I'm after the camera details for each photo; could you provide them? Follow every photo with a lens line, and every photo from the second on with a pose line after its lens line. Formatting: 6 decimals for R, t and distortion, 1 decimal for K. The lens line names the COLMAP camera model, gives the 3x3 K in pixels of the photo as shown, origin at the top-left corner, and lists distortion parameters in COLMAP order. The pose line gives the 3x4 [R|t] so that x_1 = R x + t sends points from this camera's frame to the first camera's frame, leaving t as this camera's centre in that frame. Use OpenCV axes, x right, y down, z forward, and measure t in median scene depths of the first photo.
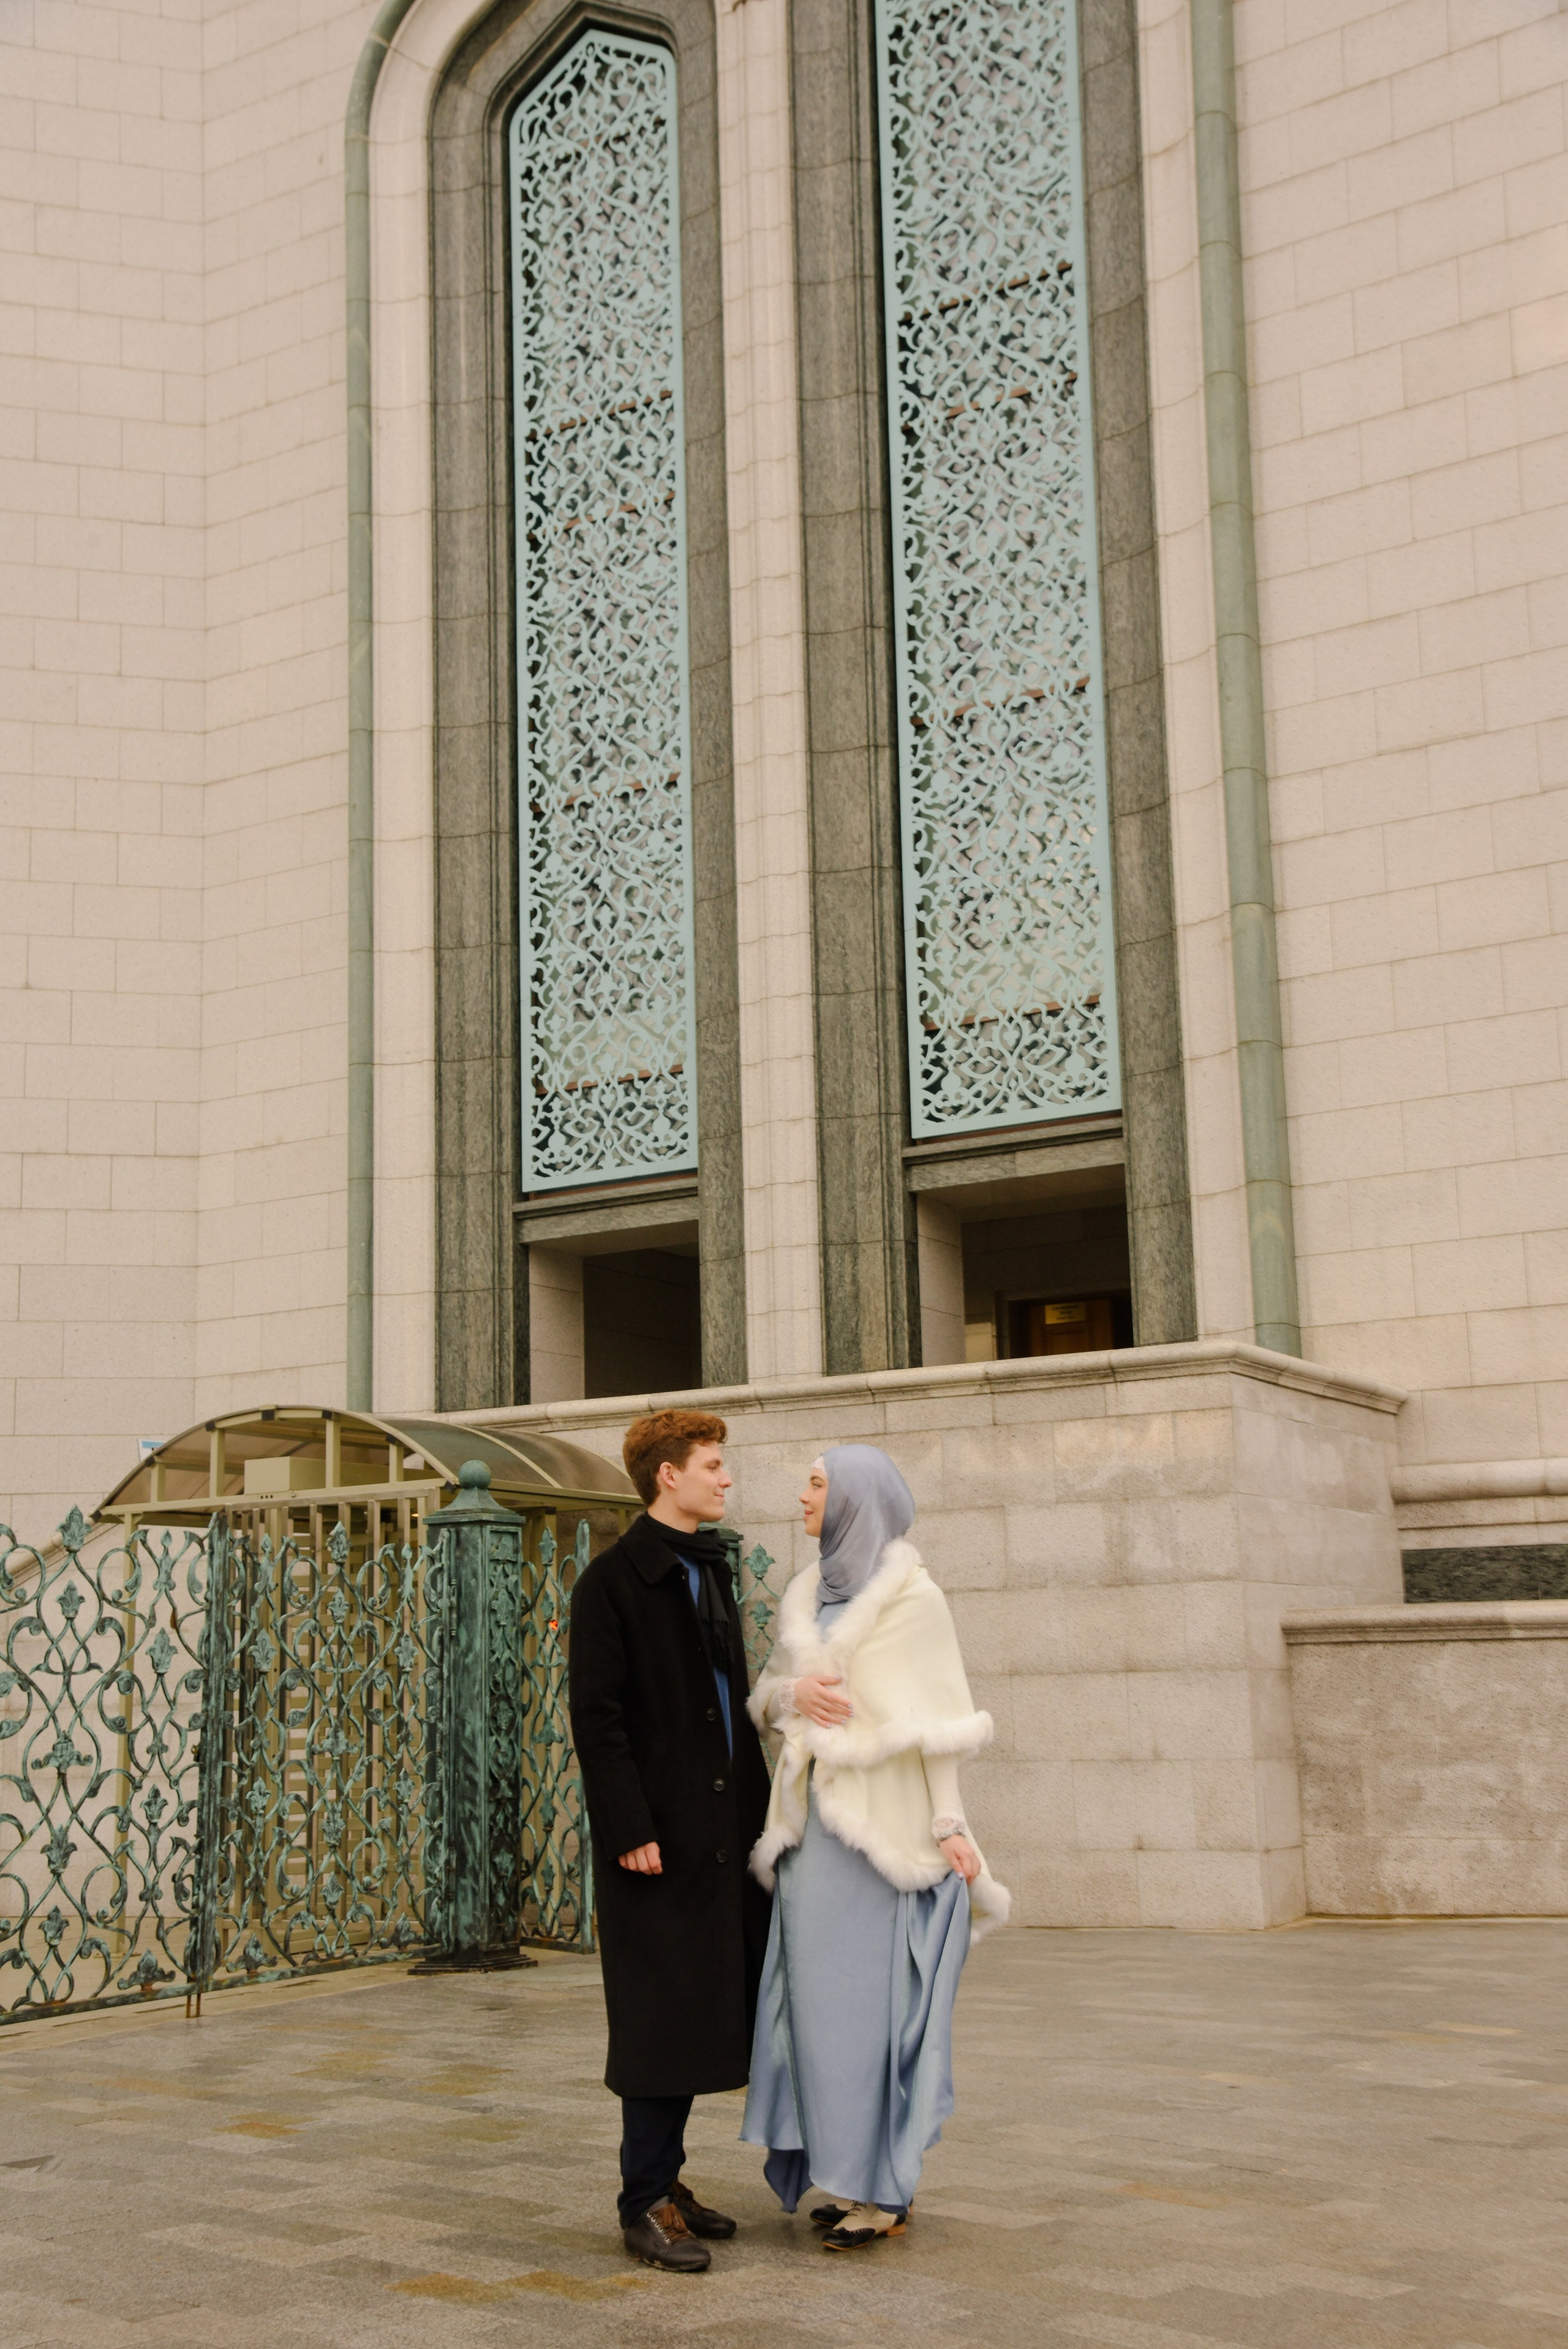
lens RADIAL K [[2635.0, 0, 746.7], [0, 2635.0, 1210.5], [0, 0, 1]] dist [0.128112, 0.000000]
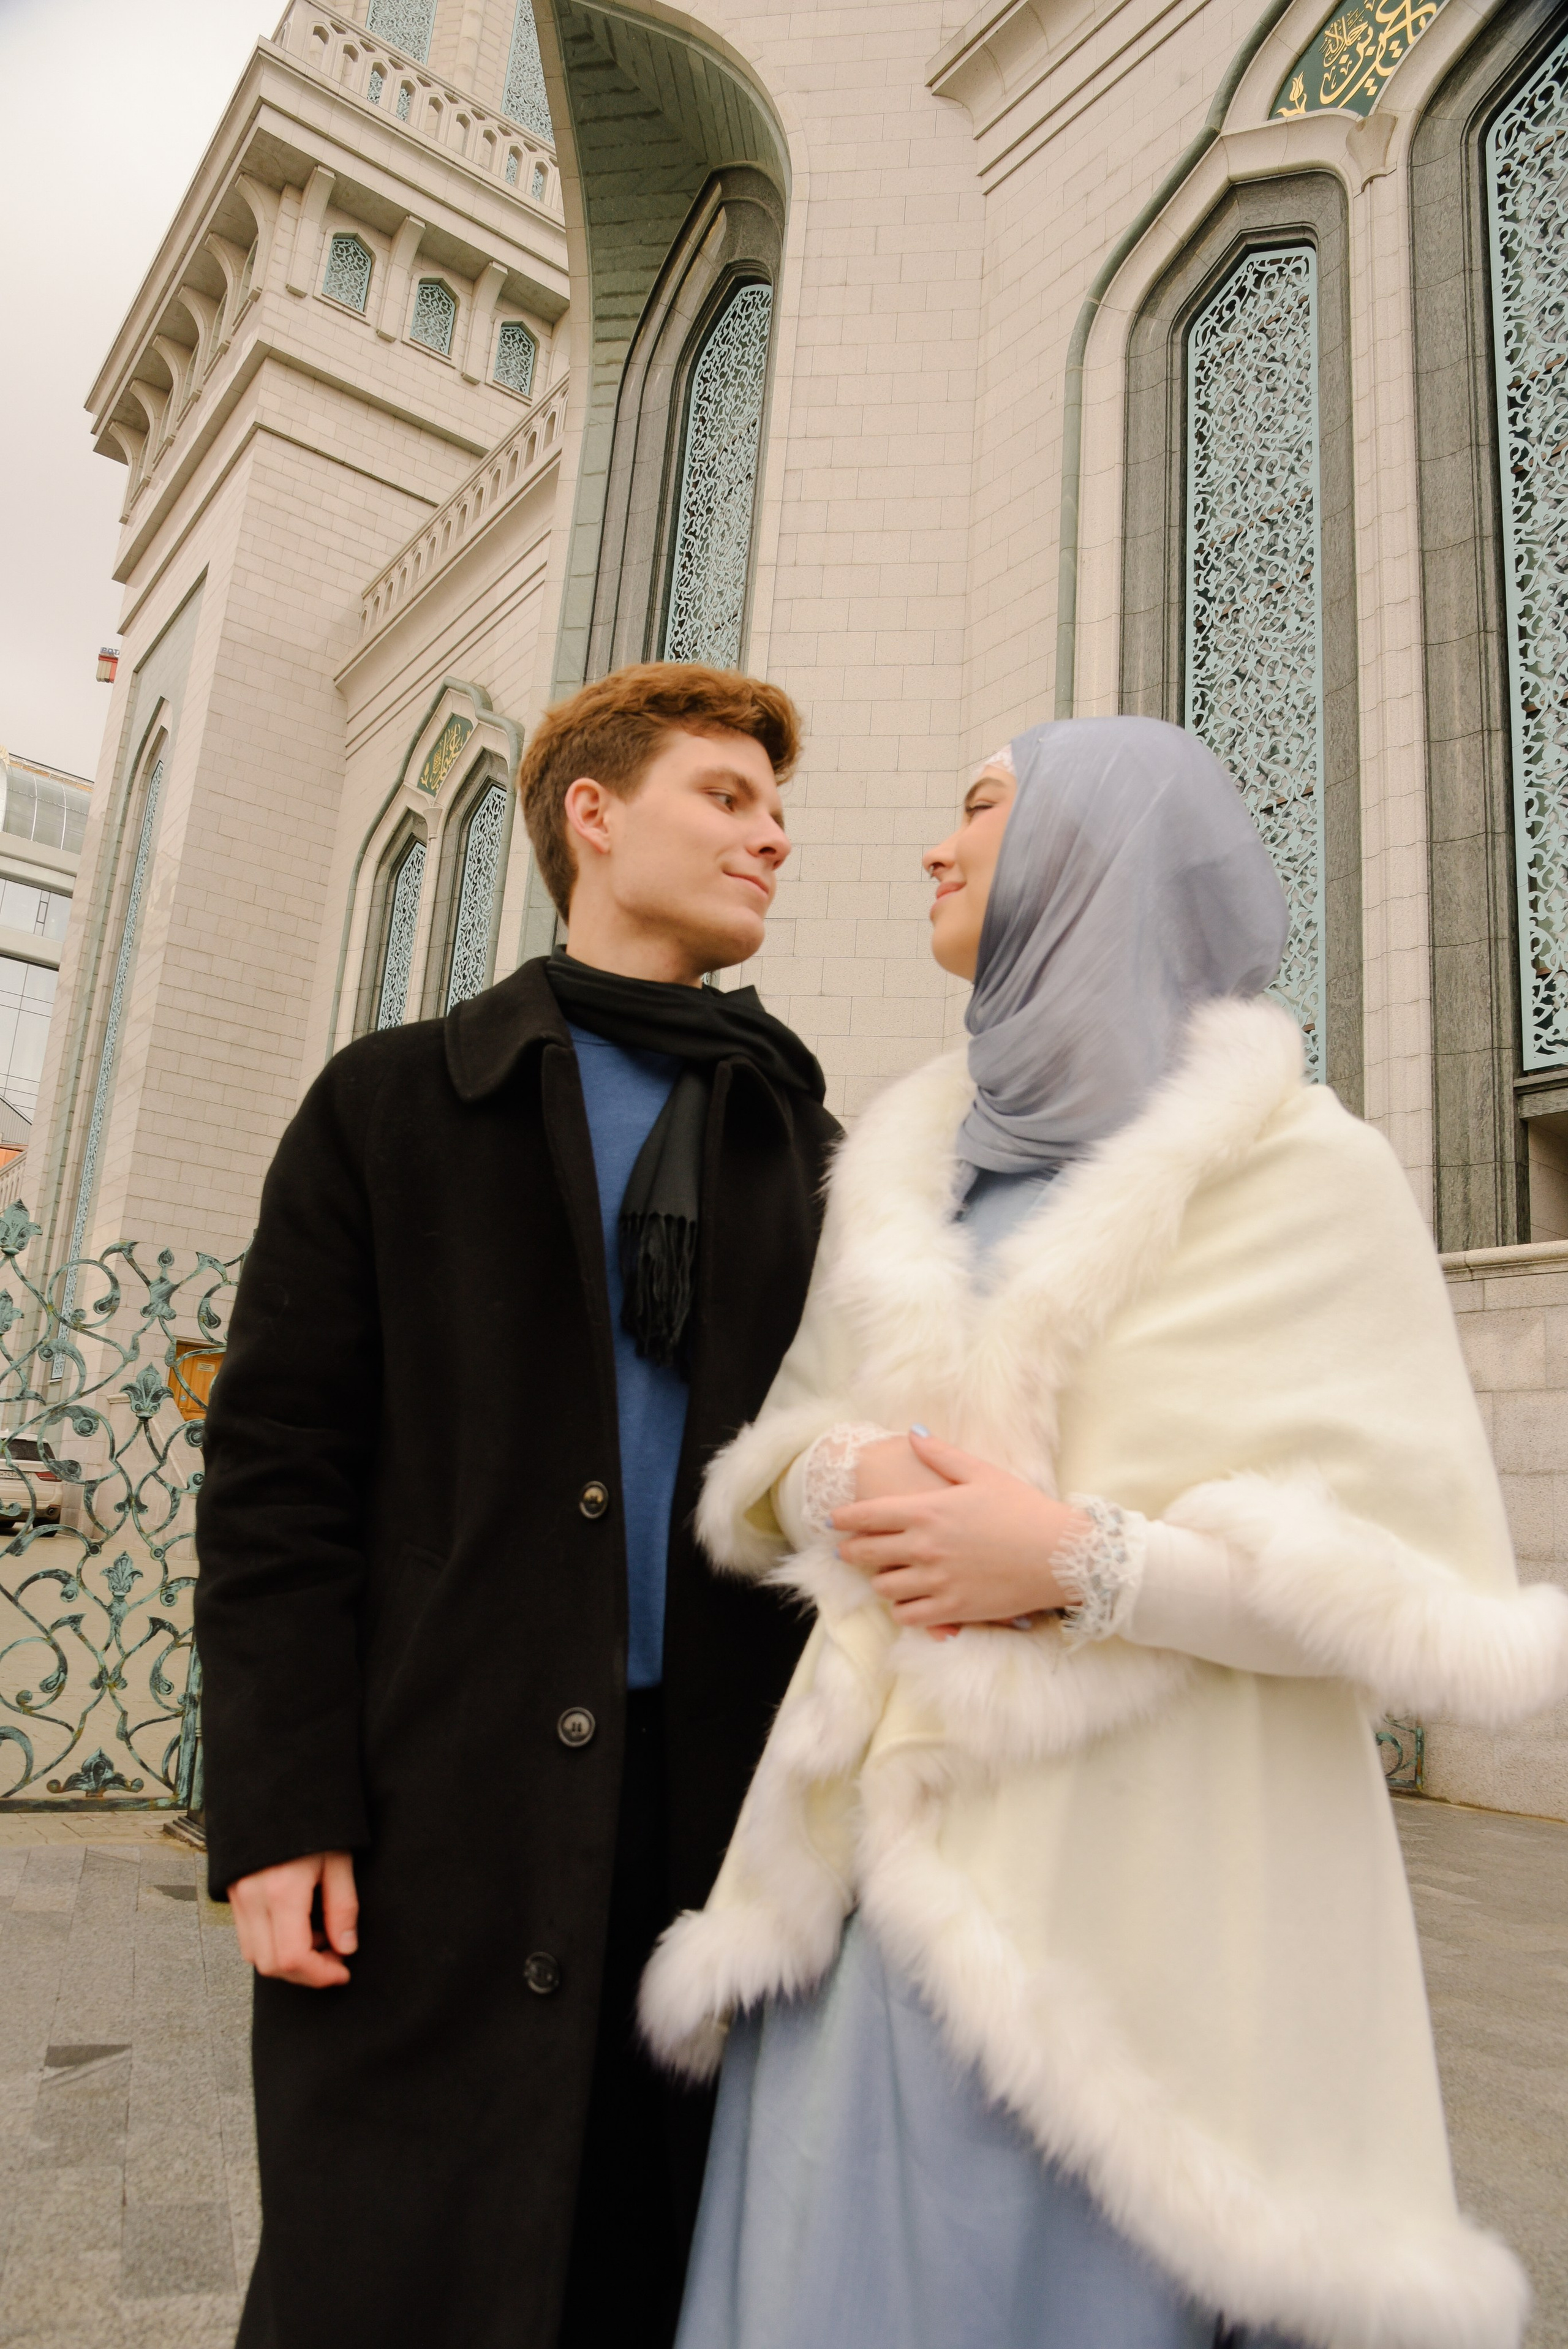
lens RADIAL K [[1564.0, 0, 788.0], [0, 1564.0, 1238.9], [0, 0, 1]] dist [-0.091189, 0.041443]
pose [[0.924729, 0.017295, -0.380234, 0.022517], [-0.021393, 0.999750, -0.006555, 0.051297], [0.380025, 0.014196, 0.924867, 0.278821]]
